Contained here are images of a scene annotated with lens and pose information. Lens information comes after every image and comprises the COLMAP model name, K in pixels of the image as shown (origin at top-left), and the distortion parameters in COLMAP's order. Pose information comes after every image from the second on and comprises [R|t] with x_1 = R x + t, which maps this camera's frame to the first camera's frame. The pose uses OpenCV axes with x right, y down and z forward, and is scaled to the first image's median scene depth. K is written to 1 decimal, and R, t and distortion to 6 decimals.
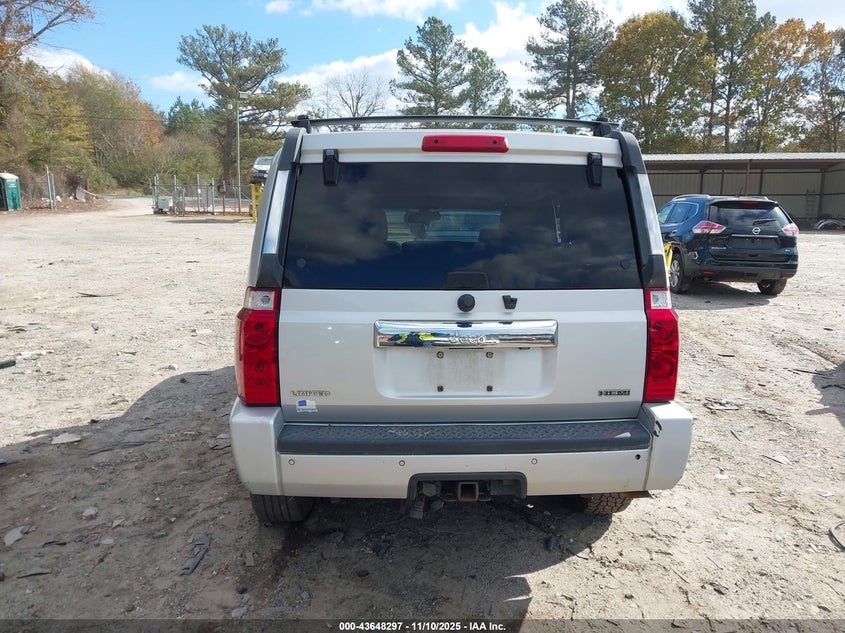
lens RADIAL K [[667.6, 0, 422.5], [0, 667.6, 316.5], [0, 0, 1]] dist [0.010982, -0.000447]
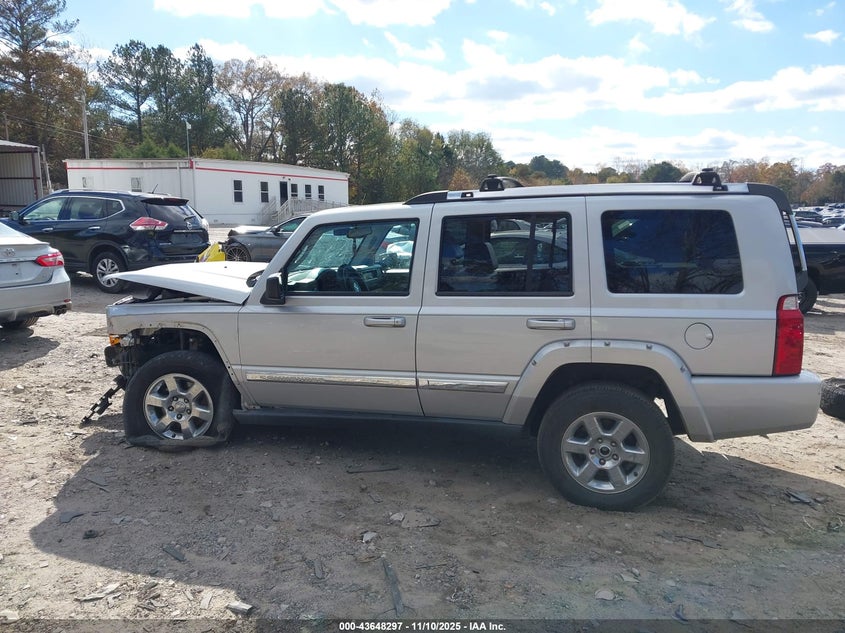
lens RADIAL K [[667.6, 0, 422.5], [0, 667.6, 316.5], [0, 0, 1]] dist [0.010982, -0.000447]
pose [[0.276854, -0.139687, 0.950705, -1.355988], [0.117291, 0.986892, 0.110848, -0.178759], [-0.953727, 0.080820, 0.289609, 0.984855]]
